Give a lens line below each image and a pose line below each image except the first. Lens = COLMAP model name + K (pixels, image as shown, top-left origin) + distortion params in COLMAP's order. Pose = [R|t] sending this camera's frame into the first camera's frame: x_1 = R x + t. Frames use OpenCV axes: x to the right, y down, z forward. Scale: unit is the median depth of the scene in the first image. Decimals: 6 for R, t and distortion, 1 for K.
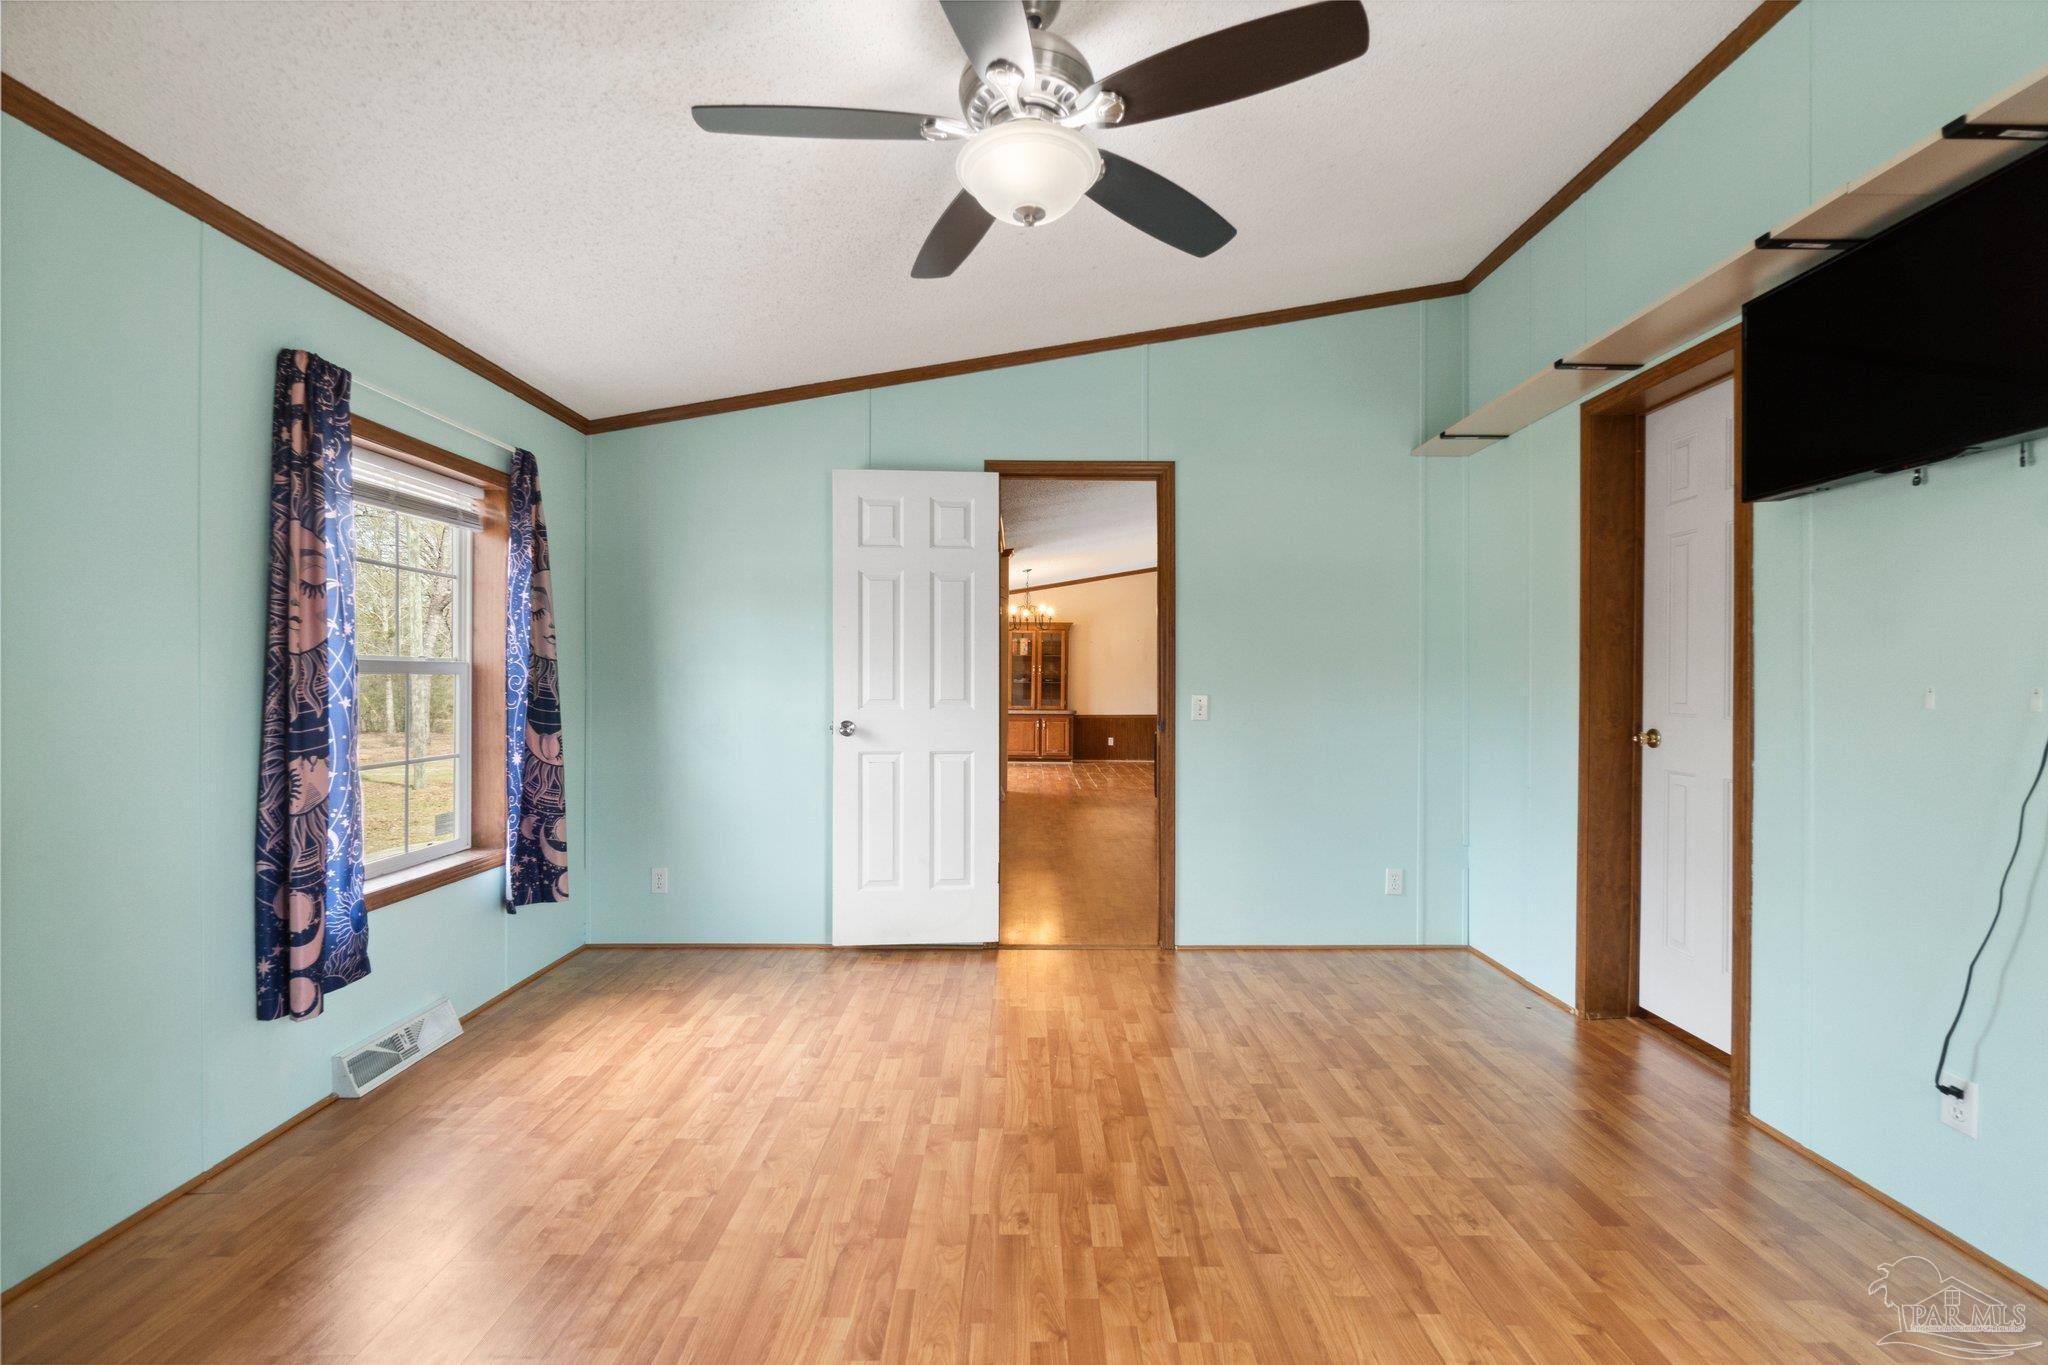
lens RADIAL K [[894.9, 0, 1025.2], [0, 894.9, 701.2], [0, 0, 1]] dist [0.012686, -0.007817]
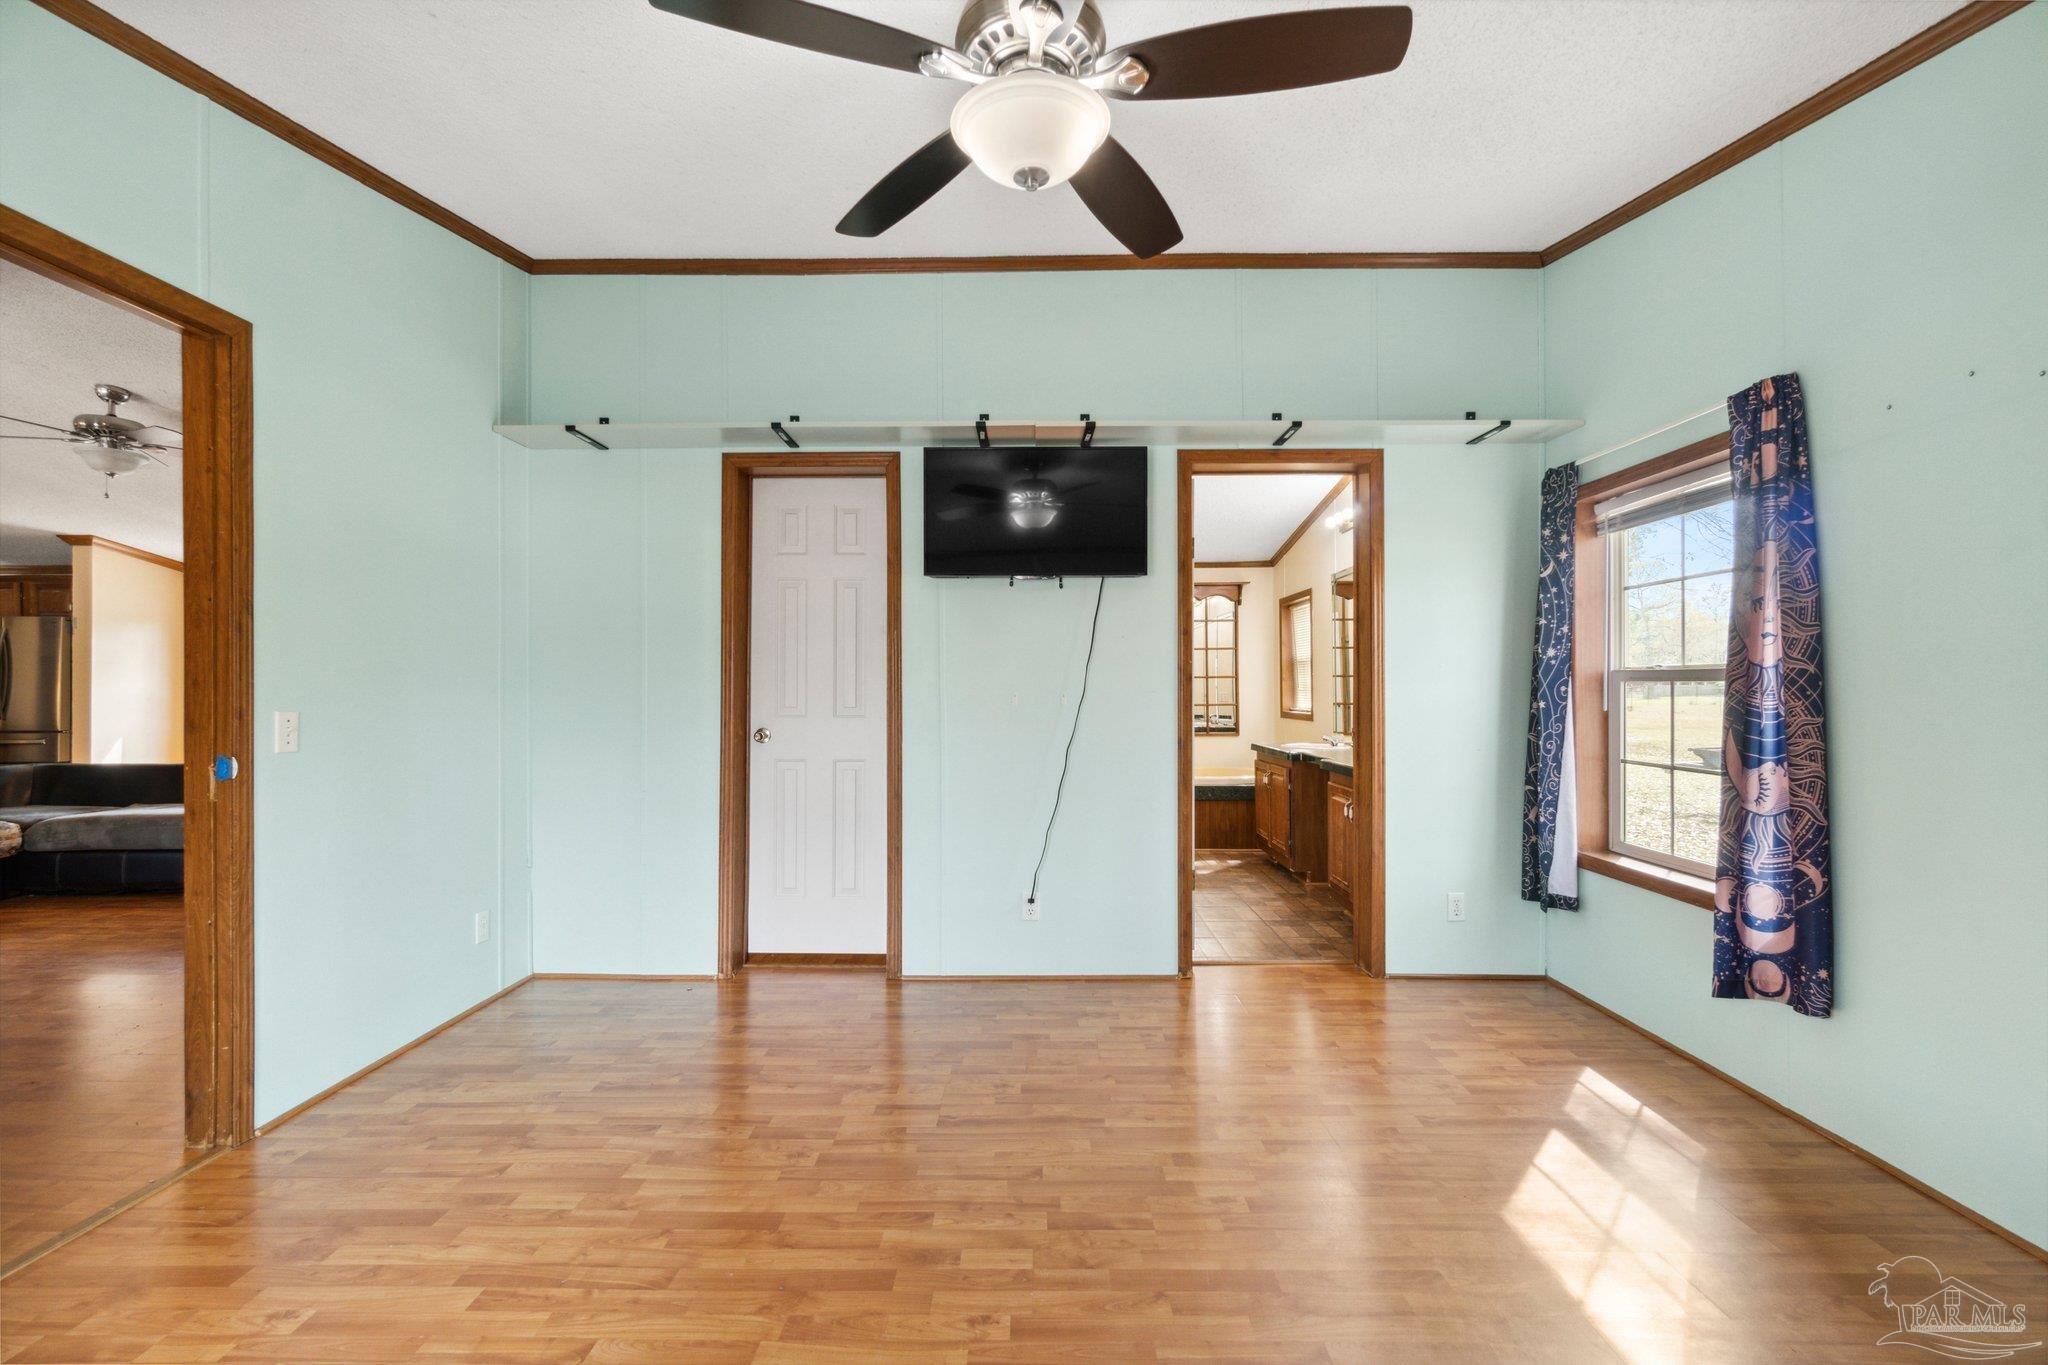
lens RADIAL K [[894.9, 0, 1025.2], [0, 894.9, 701.2], [0, 0, 1]] dist [0.012686, -0.007817]
pose [[0.001890, -0.012311, 0.999922, -0.795500], [0.022558, 0.999670, 0.012265, -0.019906], [-0.999744, 0.022533, 0.002167, 0.882452]]
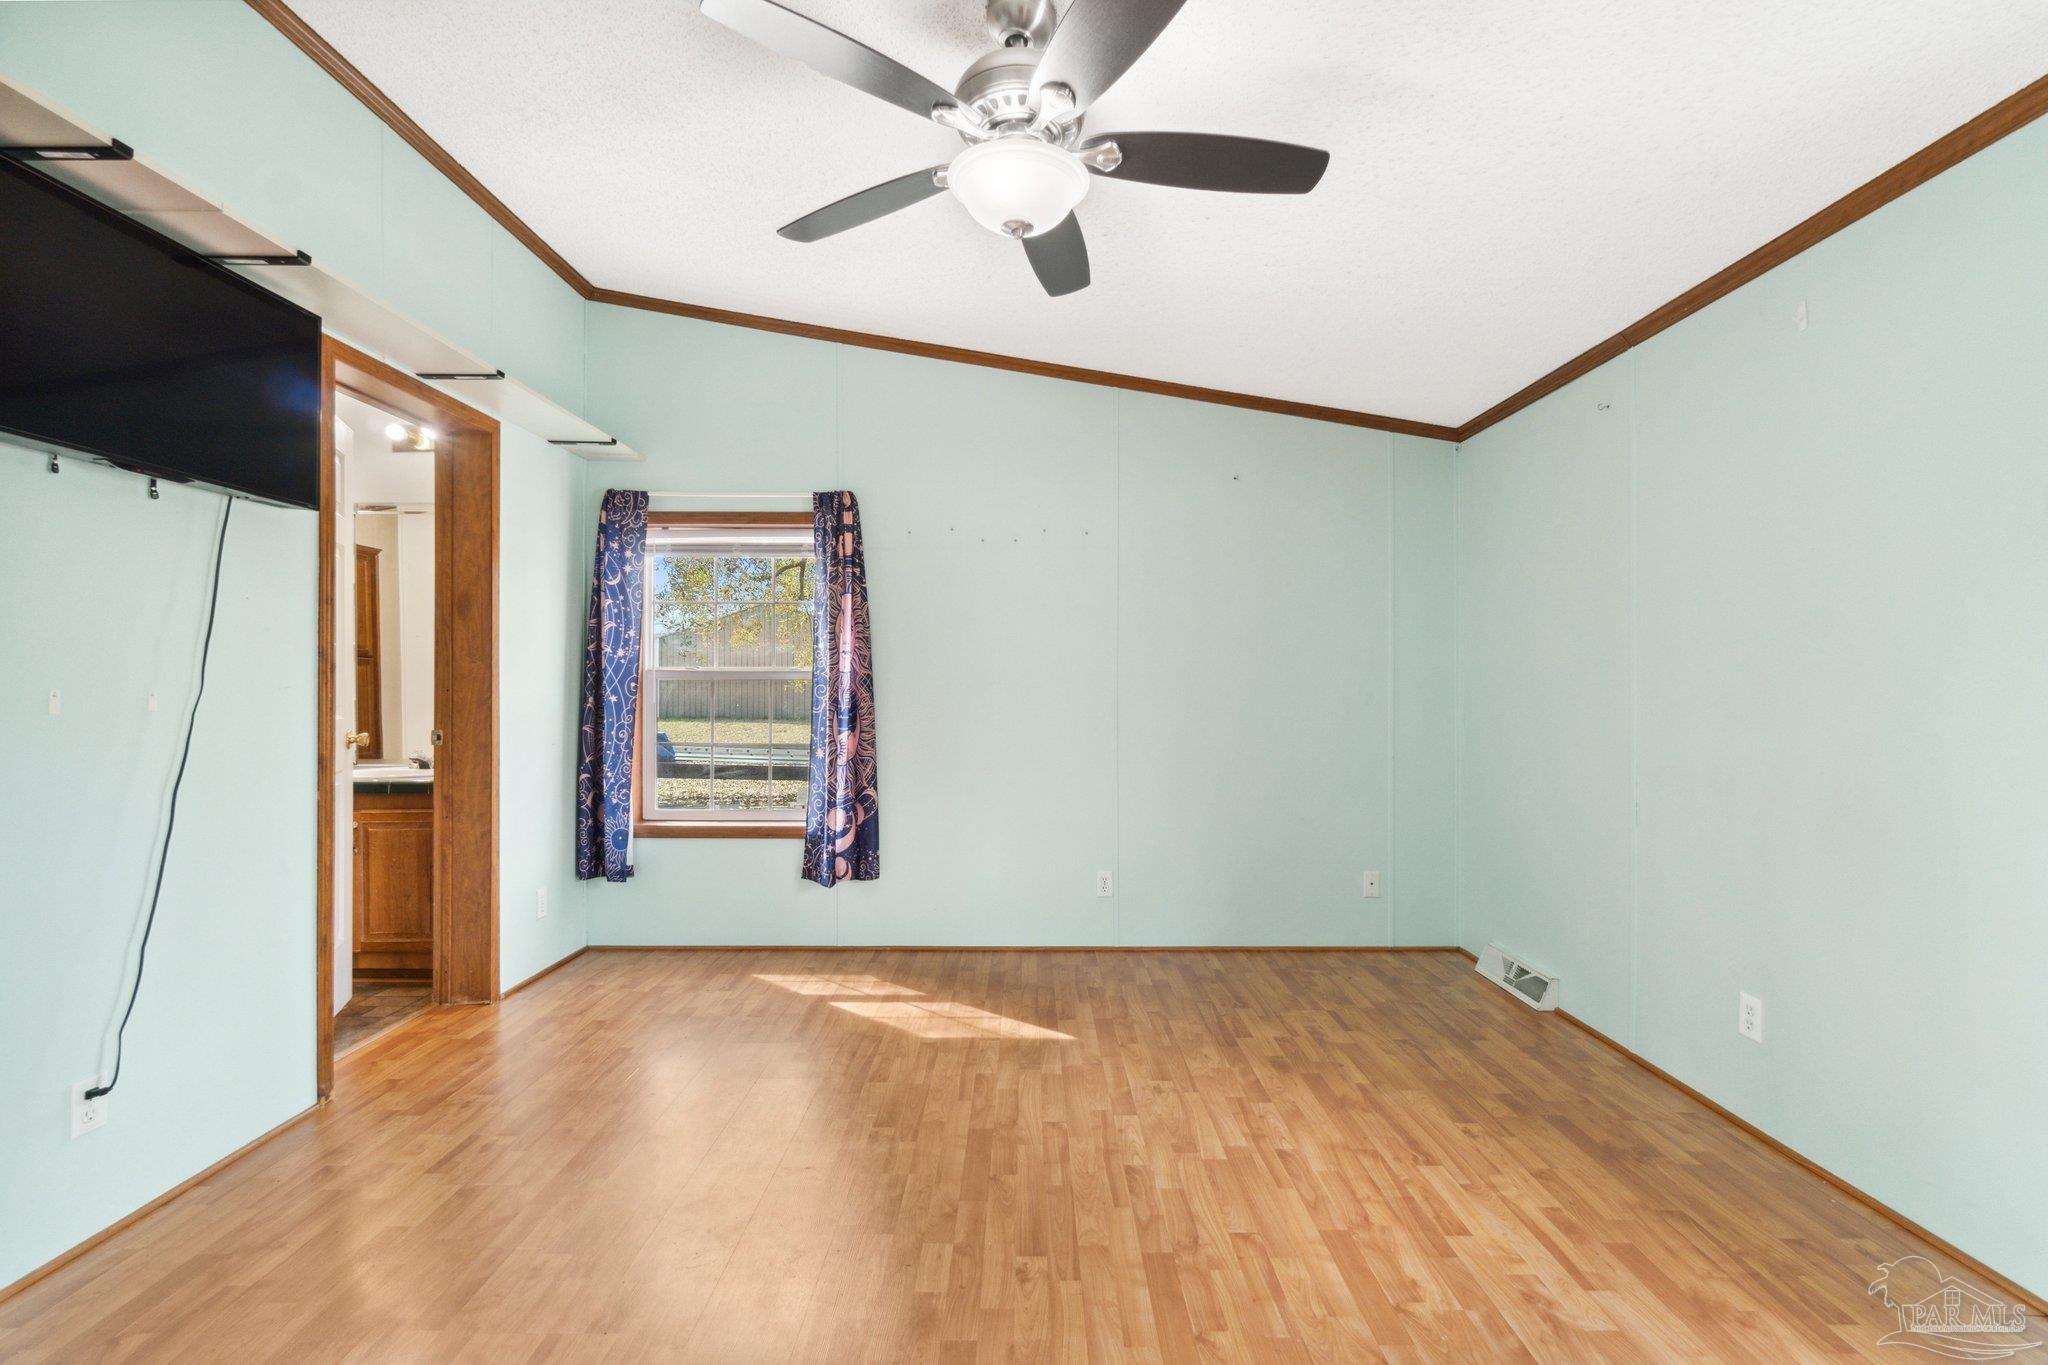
lens RADIAL K [[894.9, 0, 1025.2], [0, 894.9, 701.2], [0, 0, 1]] dist [0.012686, -0.007817]
pose [[-0.999992, -0.003541, 0.001619, -0.004575], [-0.003480, 0.999331, 0.036412, -0.036878], [-0.001747, 0.036407, -0.999336, 1.770248]]
